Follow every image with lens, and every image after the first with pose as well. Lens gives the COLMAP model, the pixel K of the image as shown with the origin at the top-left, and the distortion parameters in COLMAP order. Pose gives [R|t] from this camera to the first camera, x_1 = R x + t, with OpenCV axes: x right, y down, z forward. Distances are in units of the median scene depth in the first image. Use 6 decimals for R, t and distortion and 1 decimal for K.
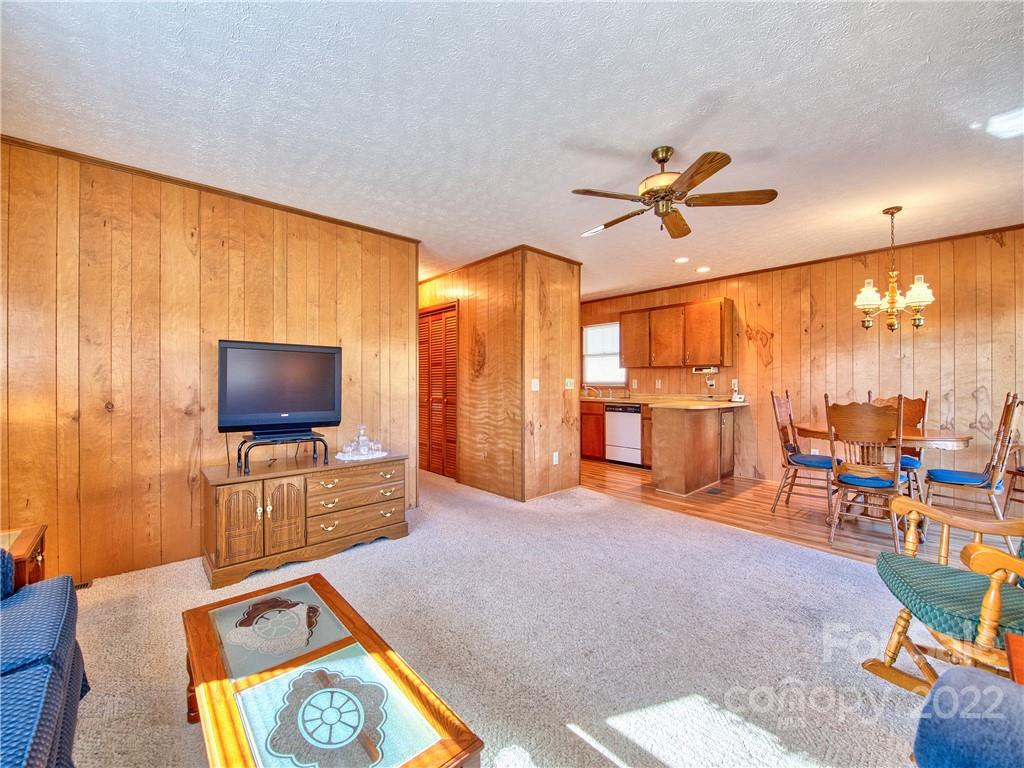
lens RADIAL K [[409.7, 0, 508.6], [0, 409.7, 383.6], [0, 0, 1]] dist [-0.014028, -0.000055]
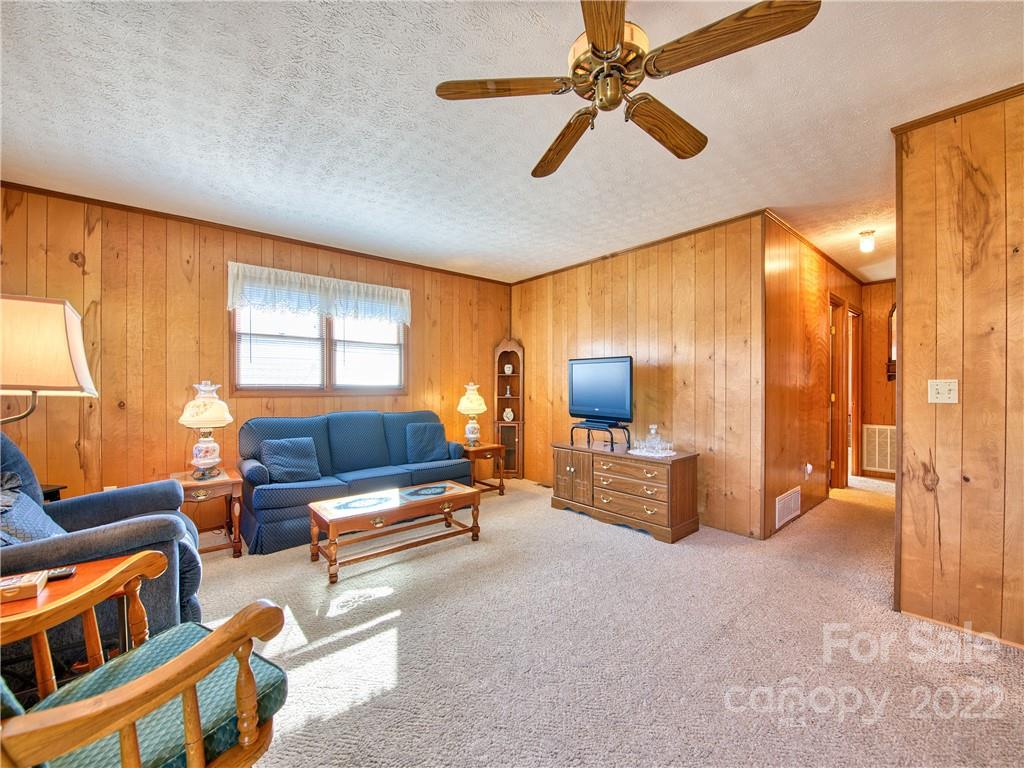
lens RADIAL K [[409.7, 0, 508.6], [0, 409.7, 383.6], [0, 0, 1]] dist [-0.014028, -0.000055]
pose [[-0.040578, -0.001770, -0.999175, 0.665064], [-0.000587, 0.999998, -0.001747, -0.006102], [0.999176, 0.000515, -0.040579, 0.589555]]
